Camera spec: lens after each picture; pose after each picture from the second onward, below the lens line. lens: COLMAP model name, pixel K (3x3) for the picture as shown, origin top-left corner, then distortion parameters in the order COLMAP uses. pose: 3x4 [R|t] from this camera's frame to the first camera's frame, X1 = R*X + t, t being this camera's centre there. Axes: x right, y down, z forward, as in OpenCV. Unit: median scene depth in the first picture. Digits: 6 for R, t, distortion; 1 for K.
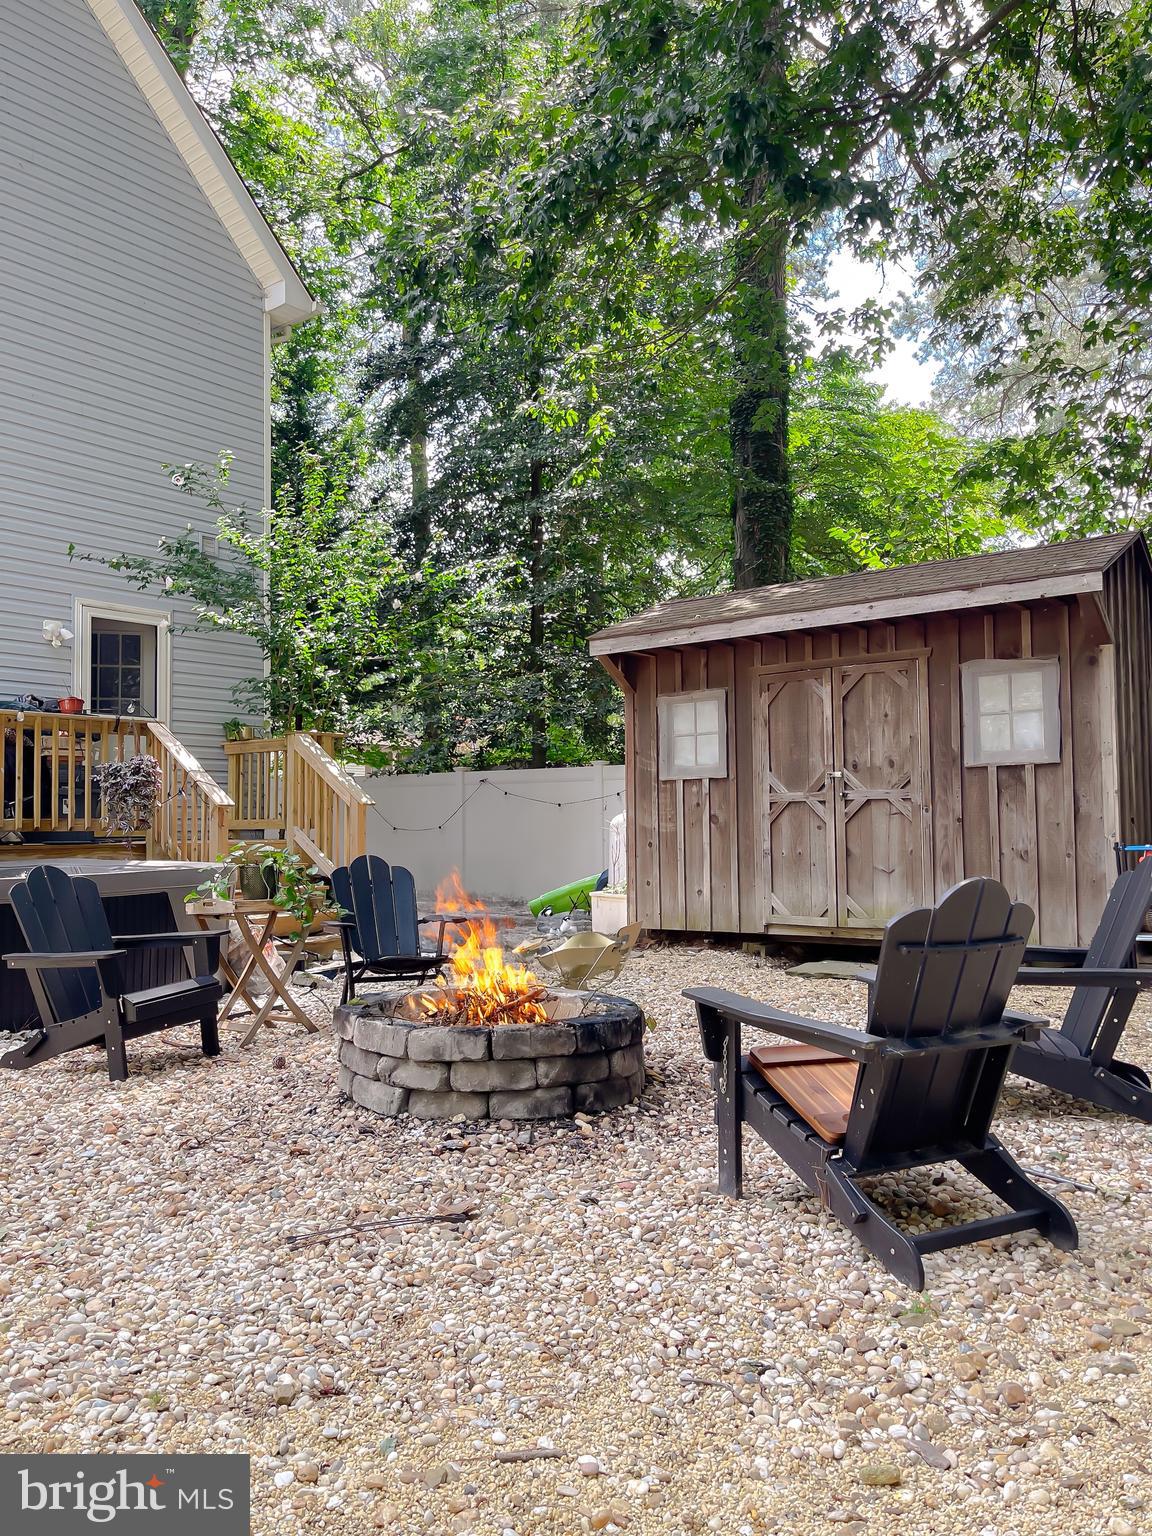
lens RADIAL K [[1178.5, 0, 567.7], [0, 1178.5, 775.7], [0, 0, 1]] dist [0.058124, -0.064433]
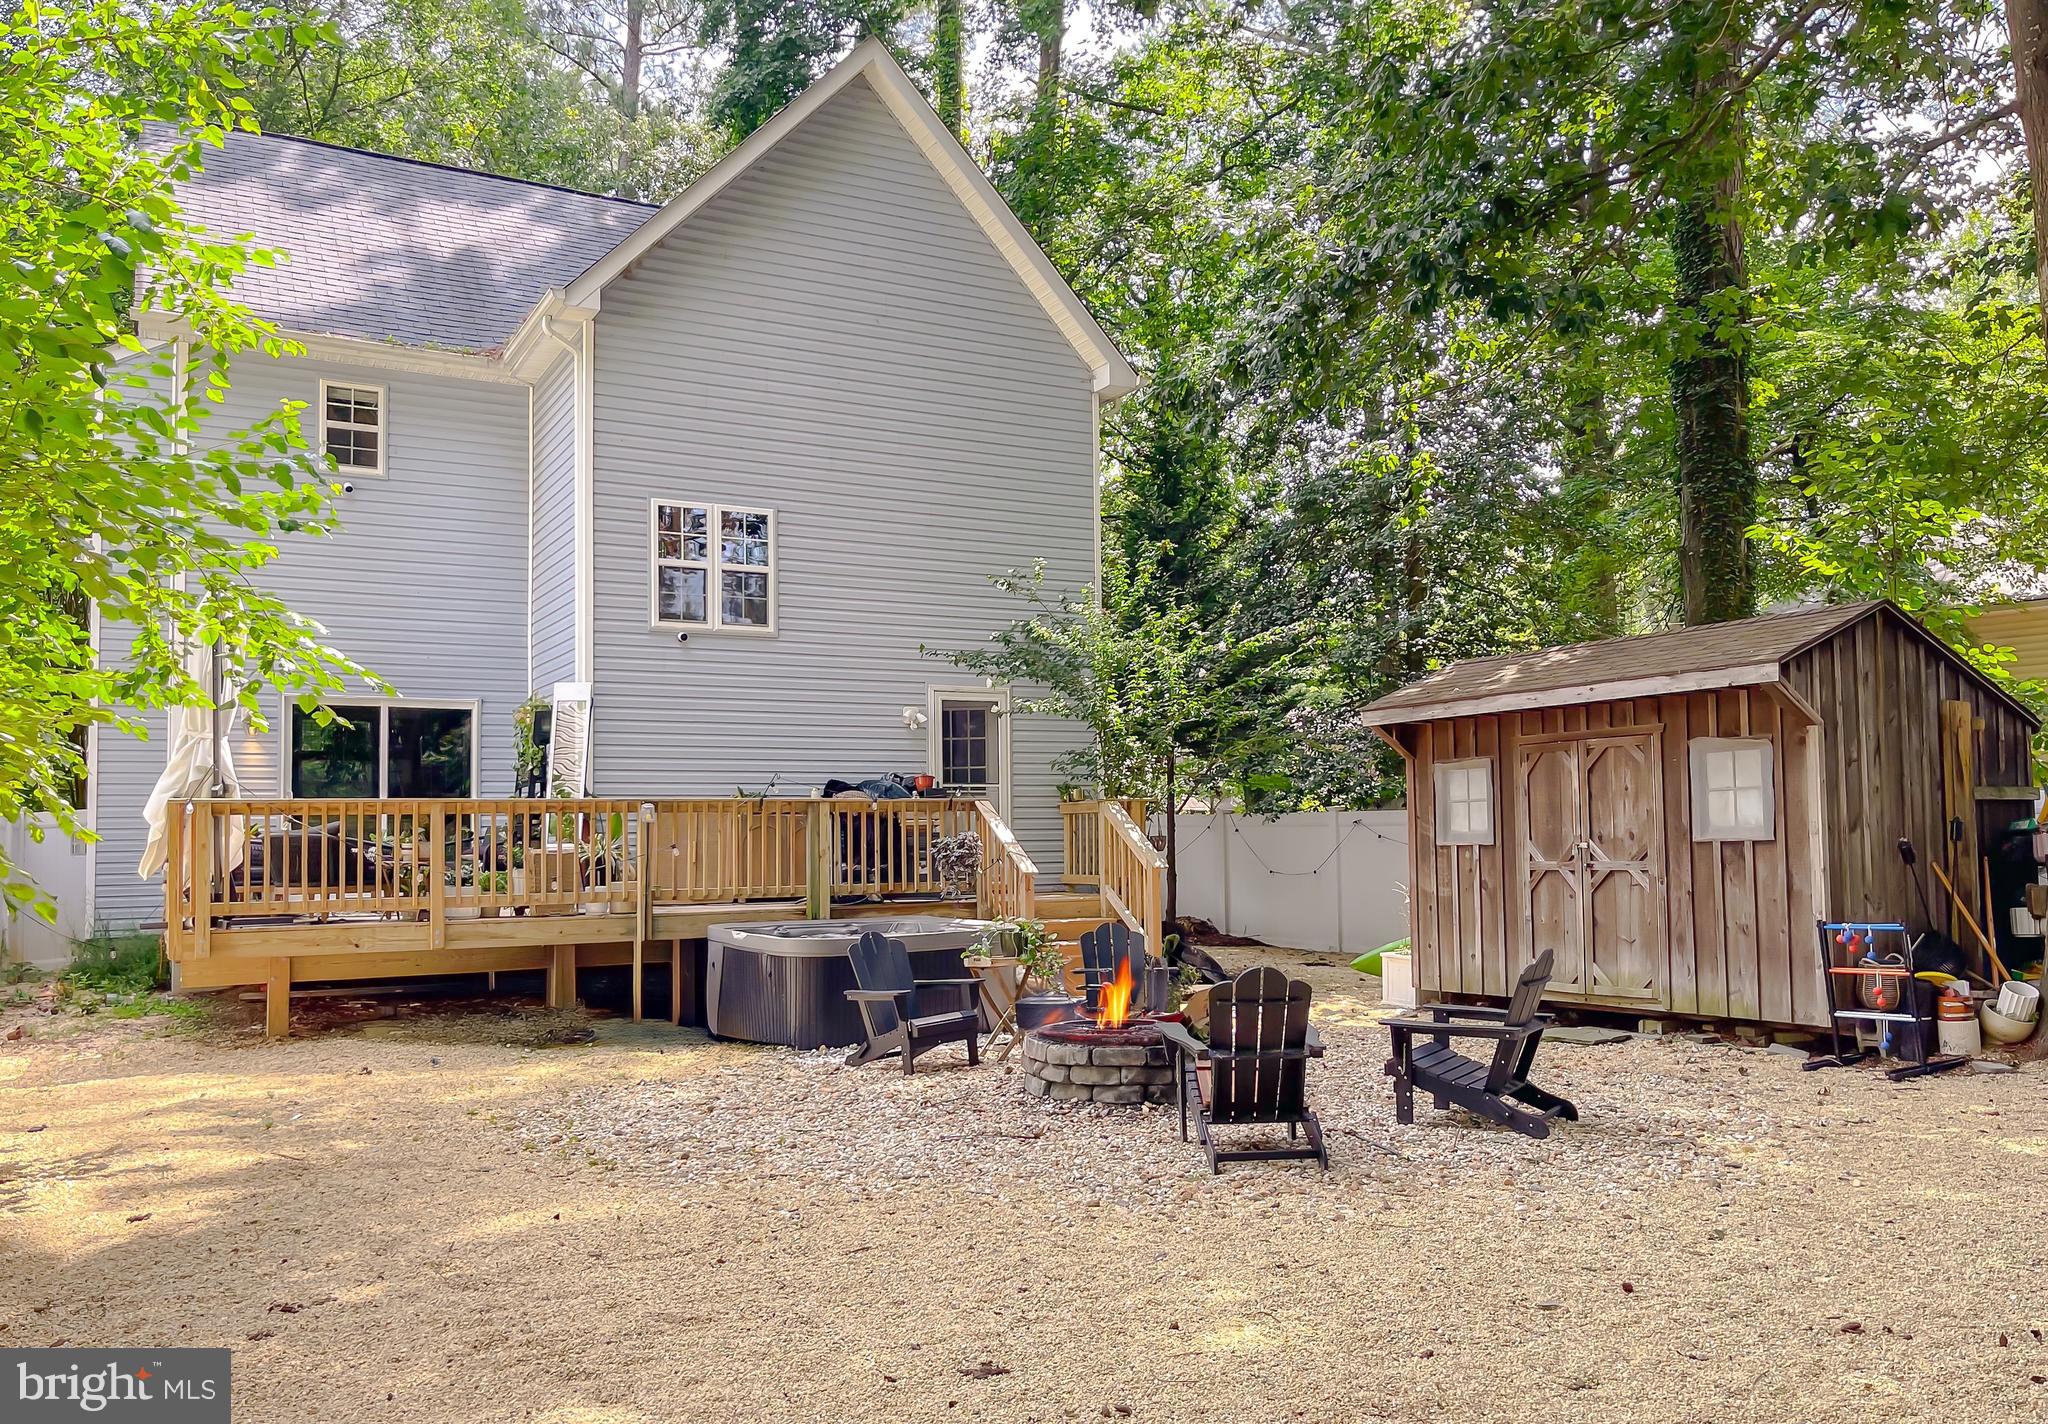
lens RADIAL K [[1649.6, 0, 1011.9], [0, 1649.6, 752.6], [0, 0, 1]] dist [0.028735, -0.018793]
pose [[0.919954, -0.022557, -0.391378, 0.340130], [0.020245, 0.999745, -0.010034, -0.078489], [0.391504, 0.001307, 0.920175, -0.525851]]
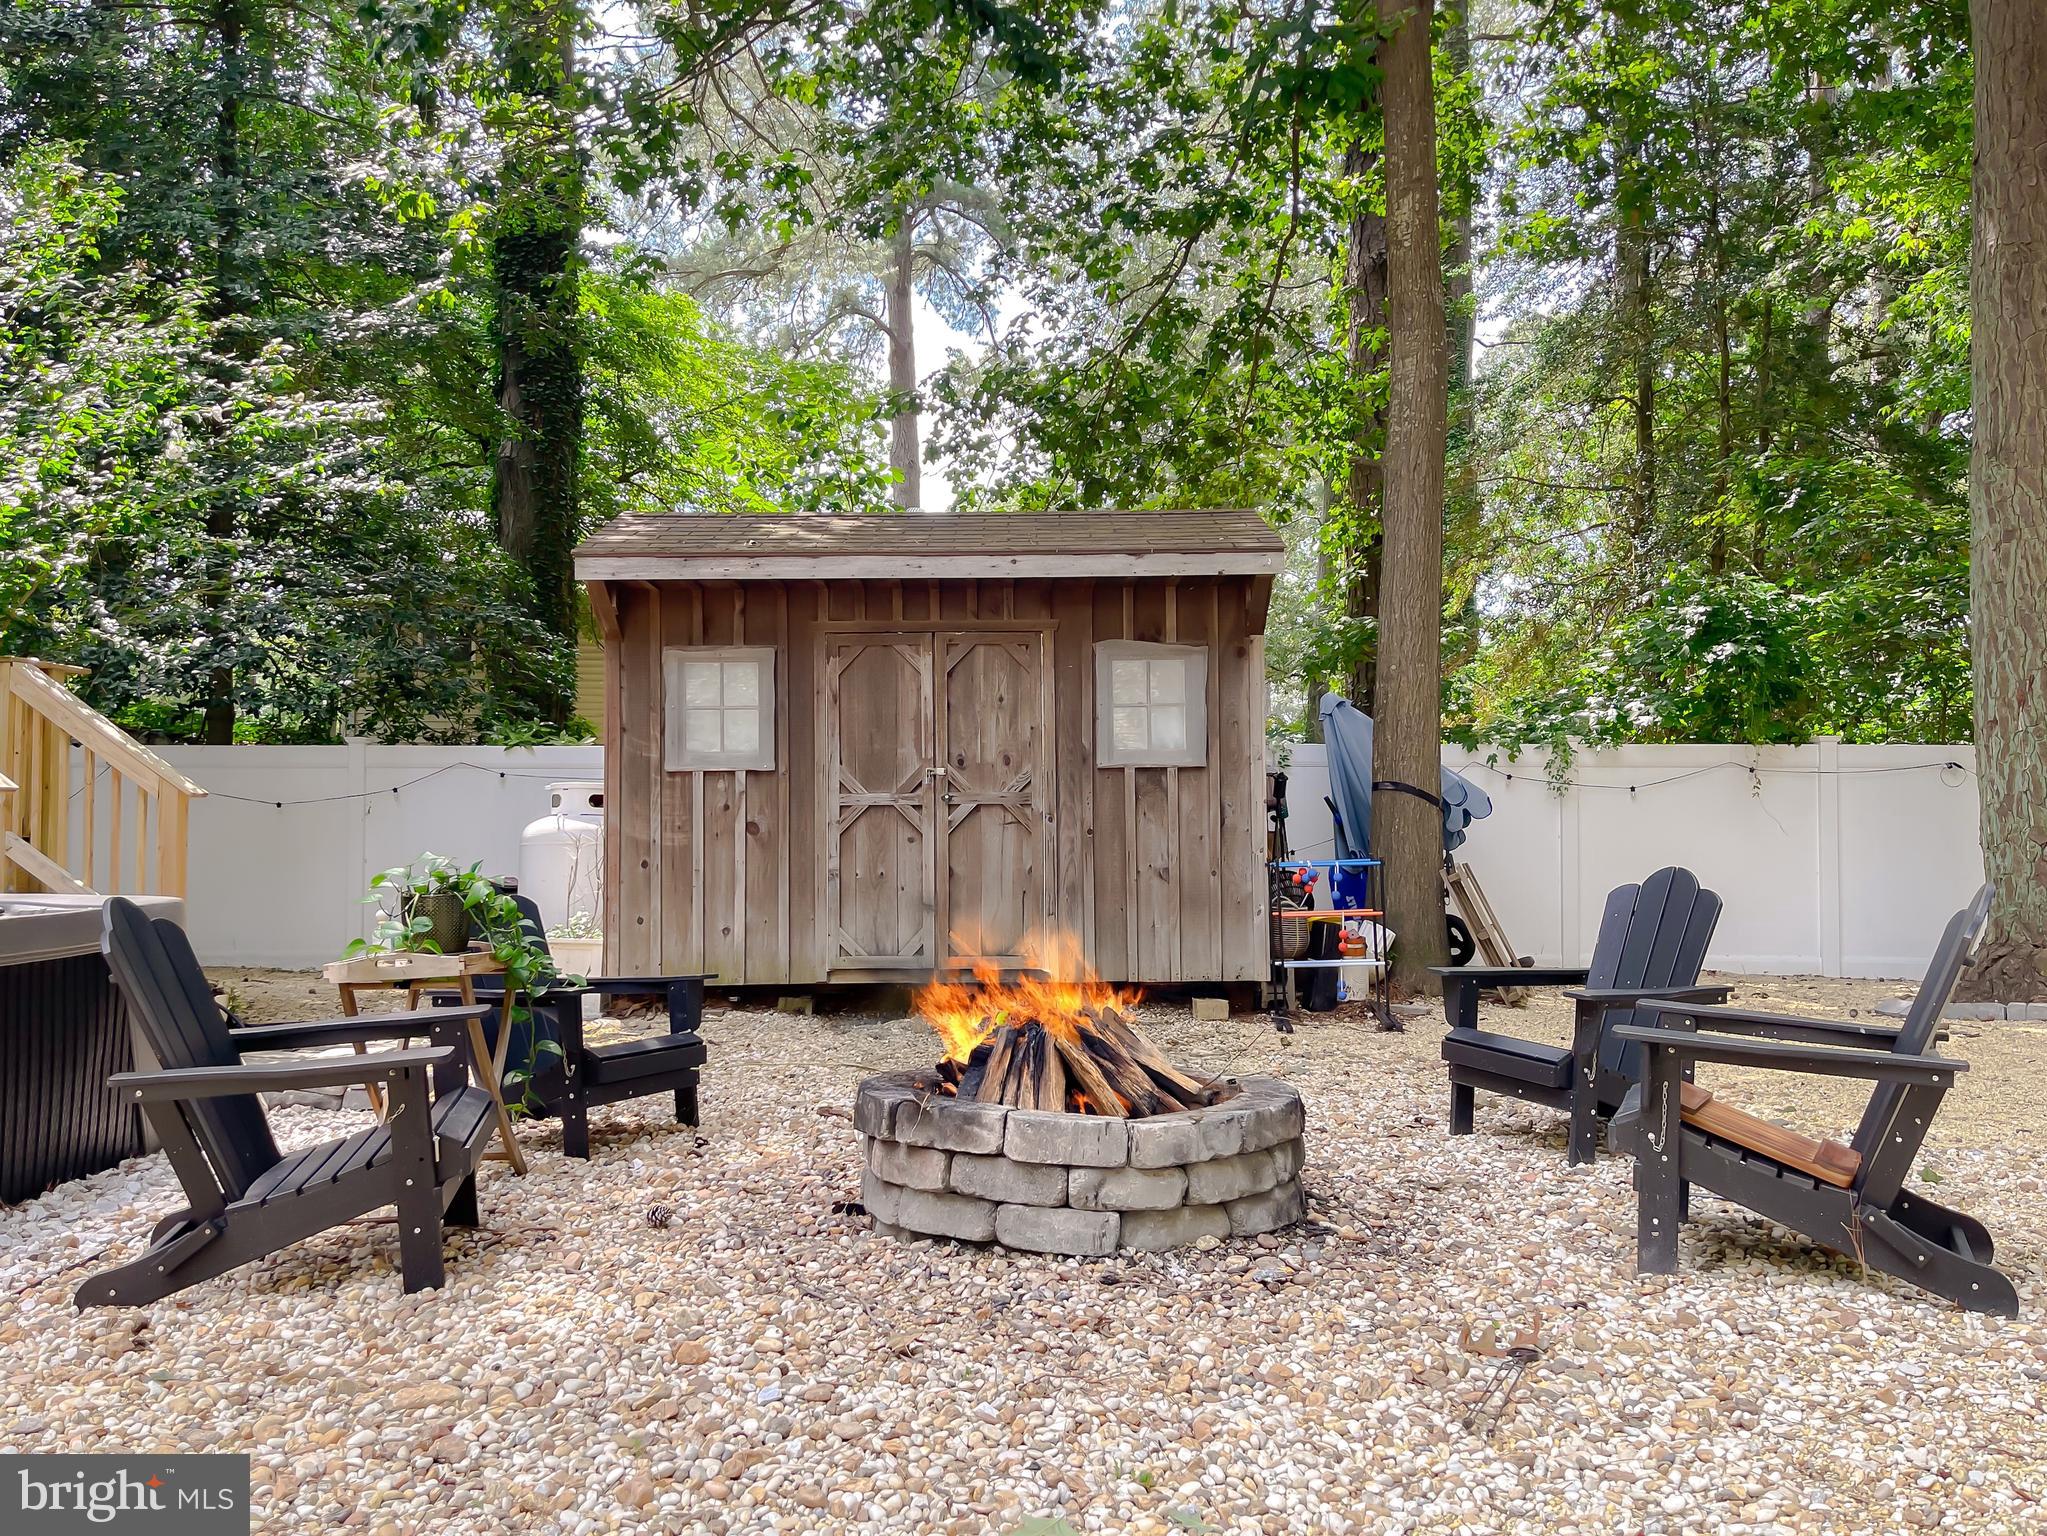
lens RADIAL K [[1570.5, 0, 1024.0], [0, 1570.5, 766.8], [0, 0, 1]] dist [0.058124, -0.064433]
pose [[0.796132, 0.036098, 0.604045, -0.351648], [-0.030956, 0.999342, -0.018921, 0.013953], [-0.604330, -0.003635, 0.796726, 0.152220]]
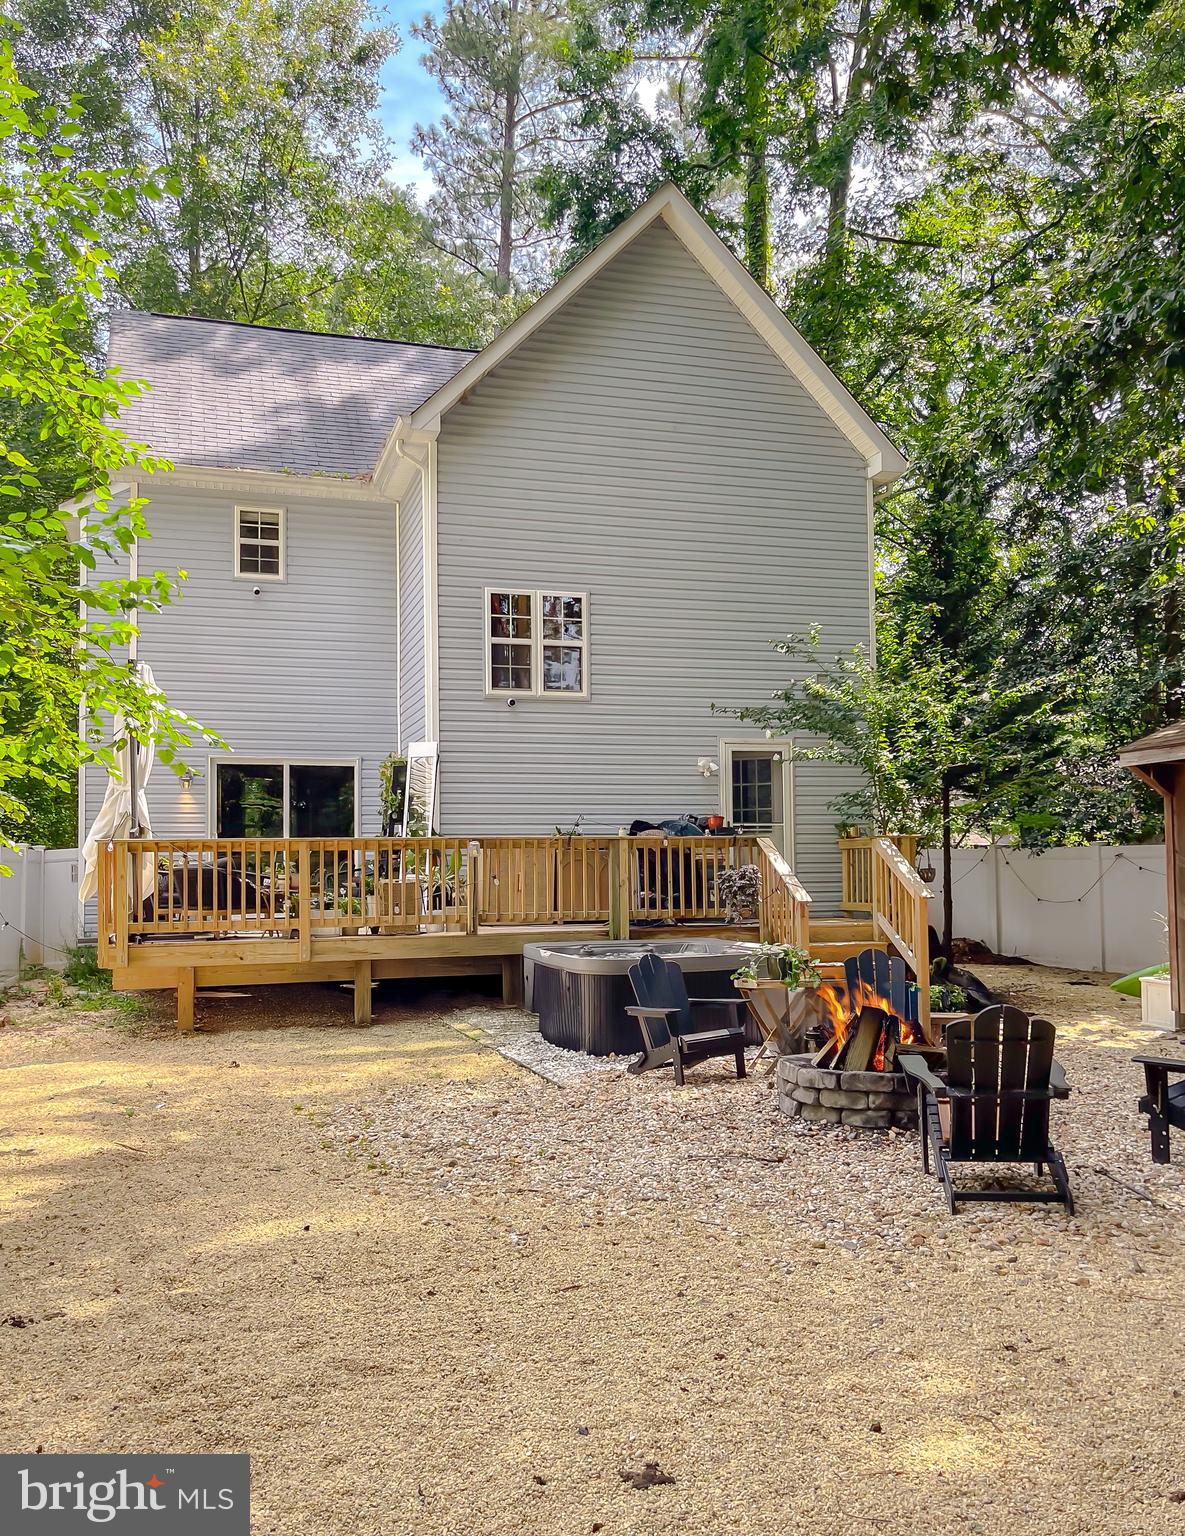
lens RADIAL K [[1286.1, 0, 558.6], [0, 1286.1, 815.8], [0, 0, 1]] dist [0.024640, -0.016231]
pose [[0.819364, -0.024955, -0.572730, 0.315086], [0.028370, 0.999593, -0.002968, -0.074601], [0.572571, -0.013816, 0.819739, -0.349117]]
